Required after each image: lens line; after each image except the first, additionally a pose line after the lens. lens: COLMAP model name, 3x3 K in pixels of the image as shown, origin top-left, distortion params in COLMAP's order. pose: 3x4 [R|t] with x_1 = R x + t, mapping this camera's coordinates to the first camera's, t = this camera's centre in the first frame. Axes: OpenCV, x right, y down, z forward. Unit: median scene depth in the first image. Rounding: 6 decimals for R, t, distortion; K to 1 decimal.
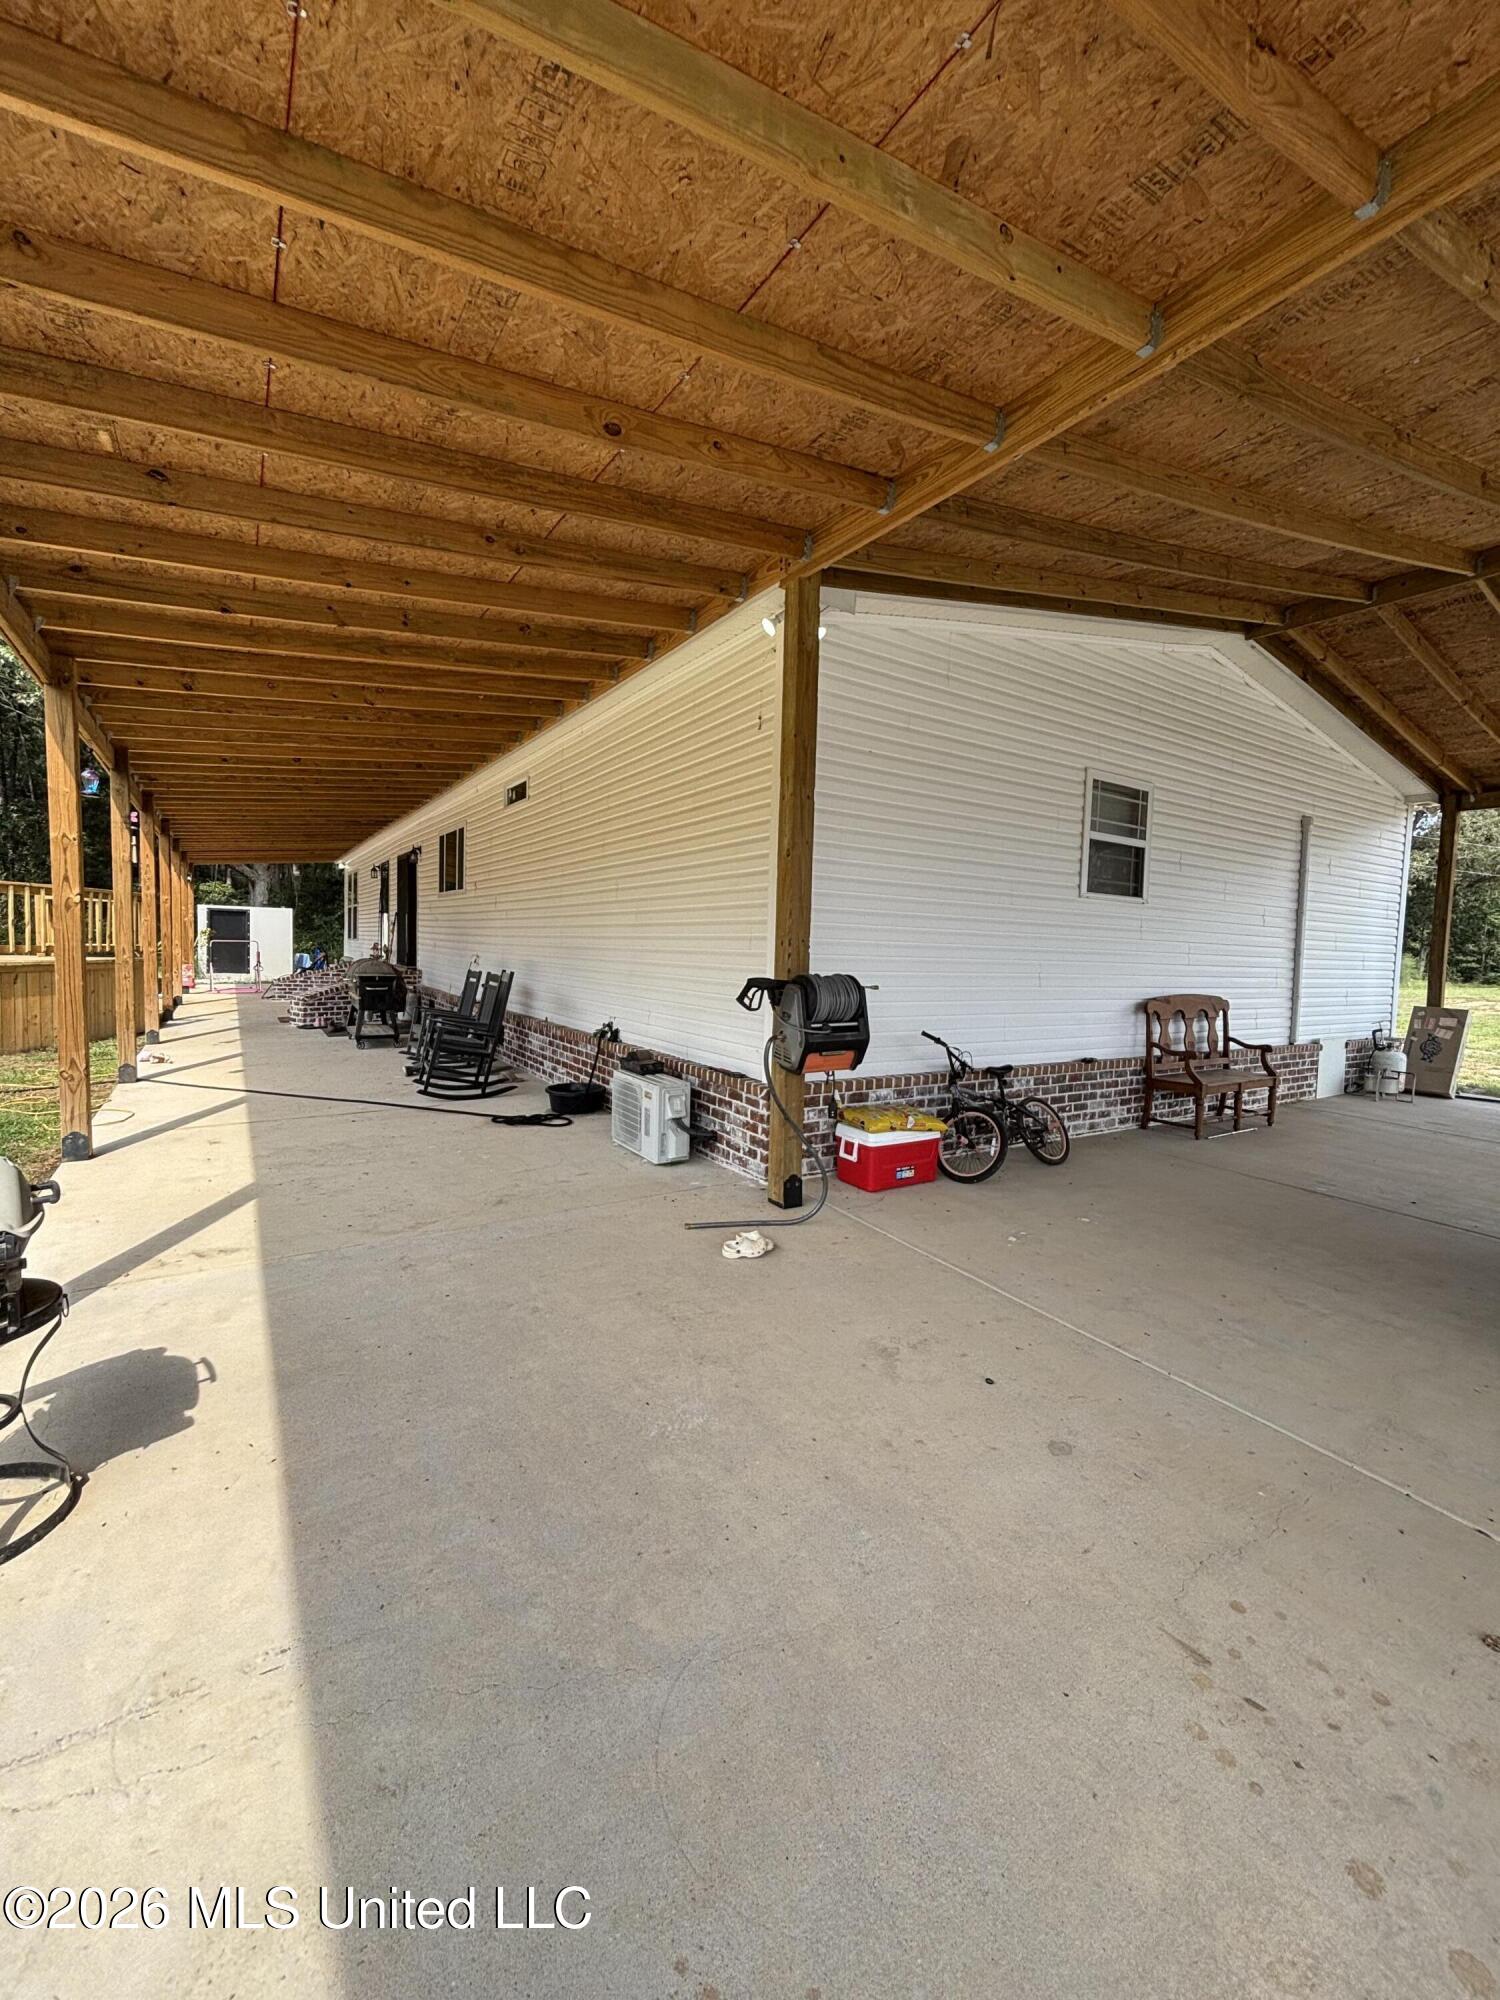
lens RADIAL K [[809.8, 0, 759.3], [0, 809.8, 1004.6], [0, 0, 1]] dist [0.000036, -0.001221]
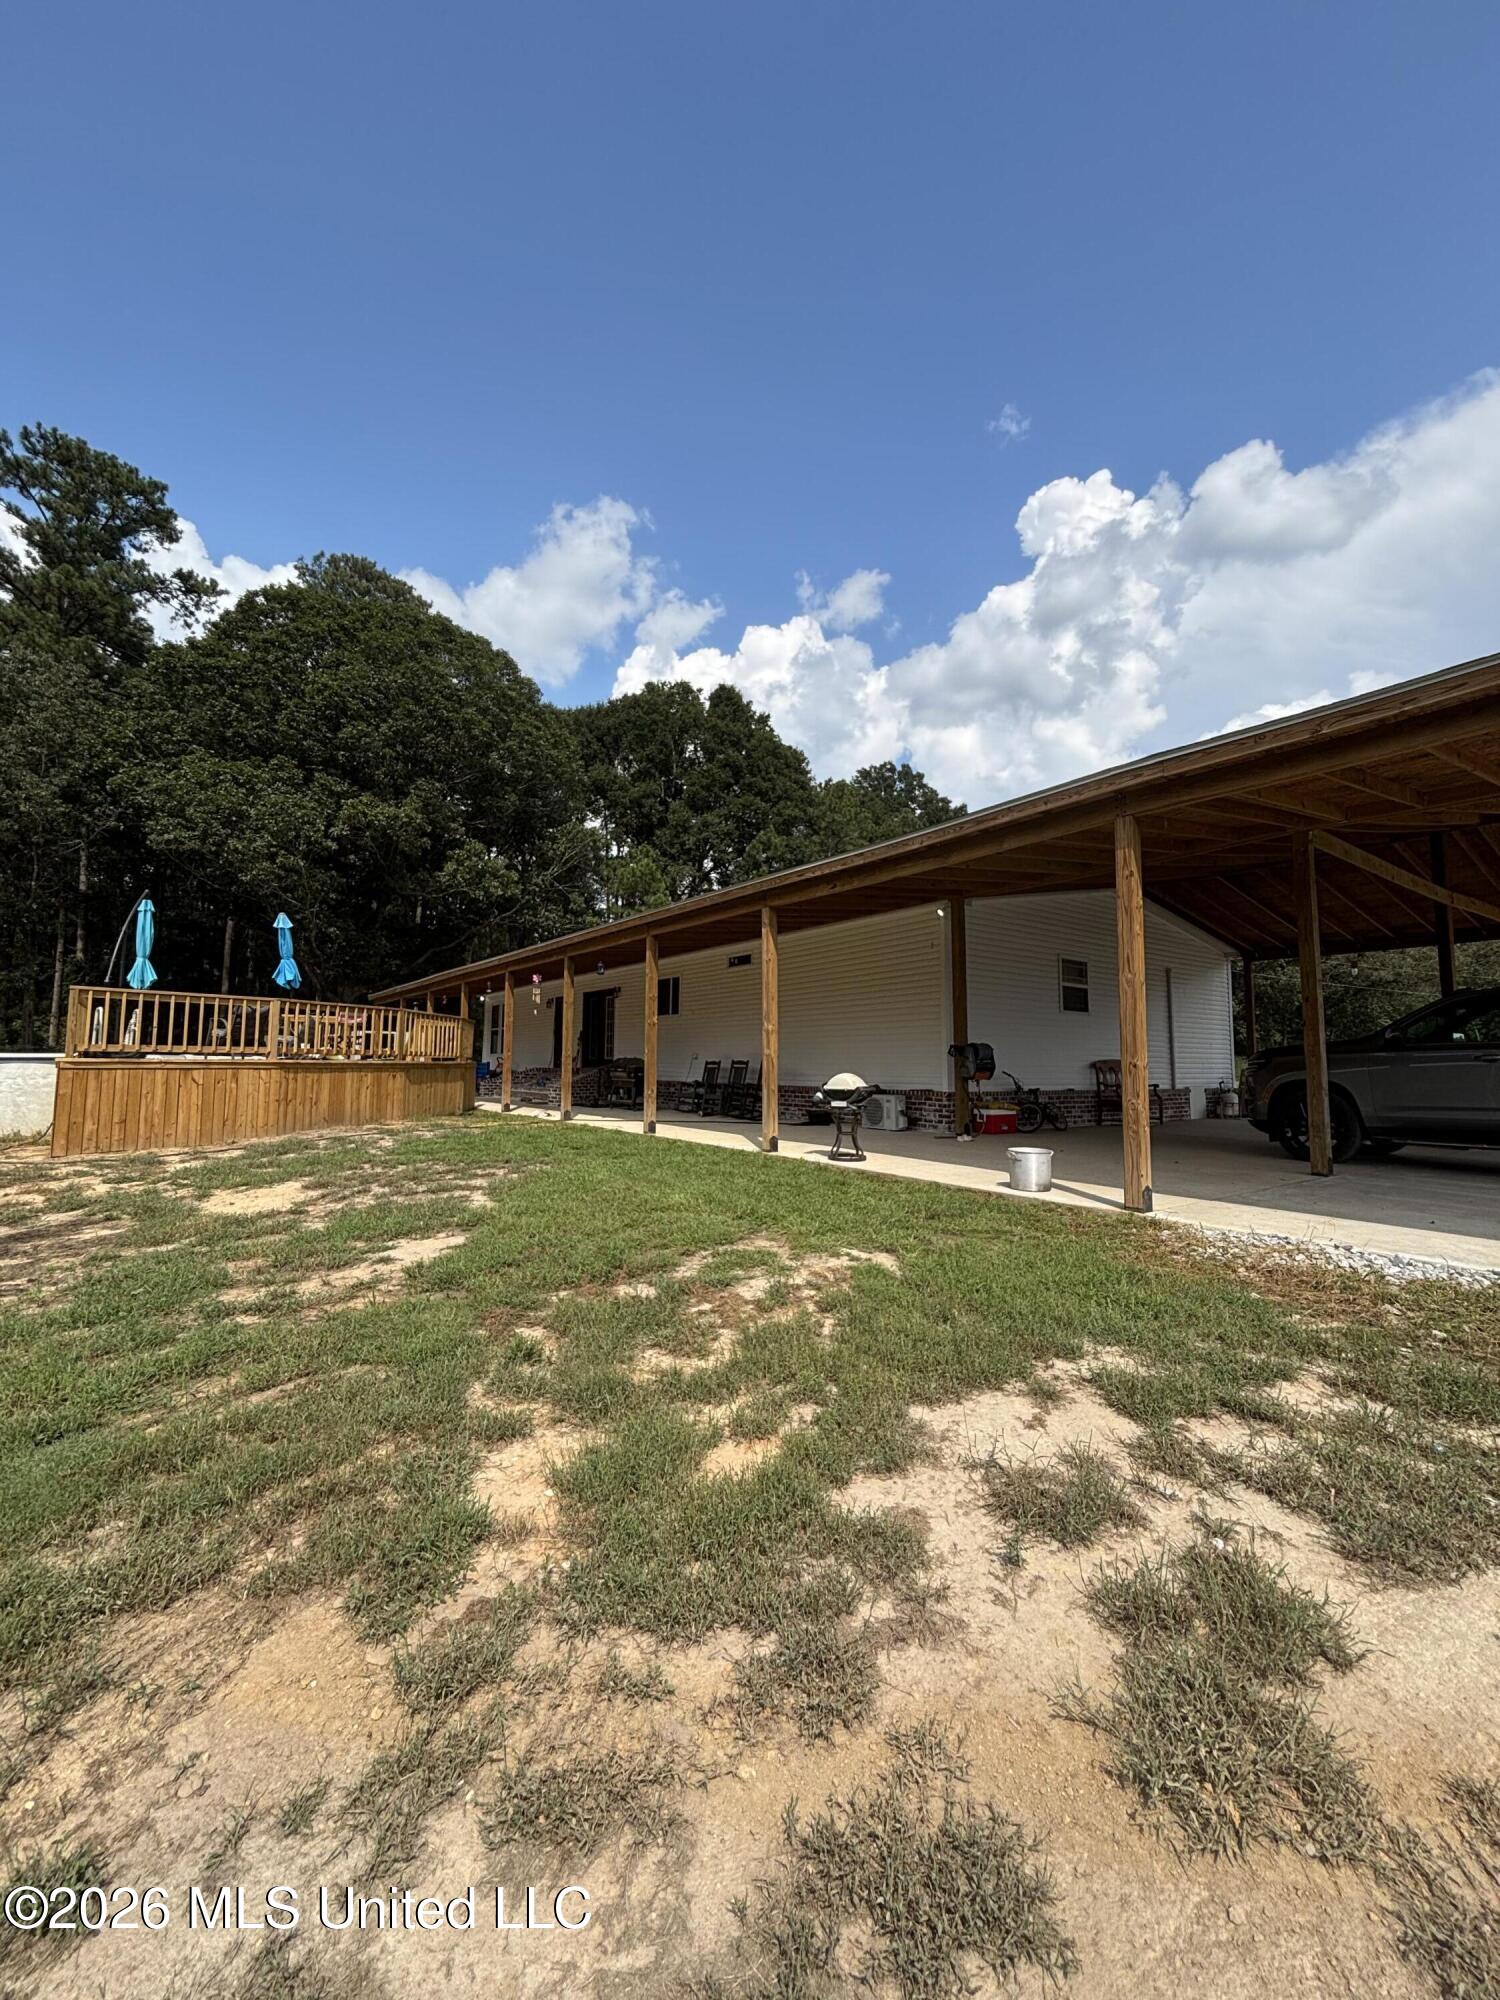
lens RADIAL K [[809.8, 0, 743.1], [0, 809.8, 995.5], [0, 0, 1]] dist [0.000036, -0.001221]
pose [[0.998663, -0.018885, 0.048130, -0.525896], [0.026215, 0.987322, -0.156549, 0.131270], [-0.044564, 0.157602, 0.986497, -1.046721]]
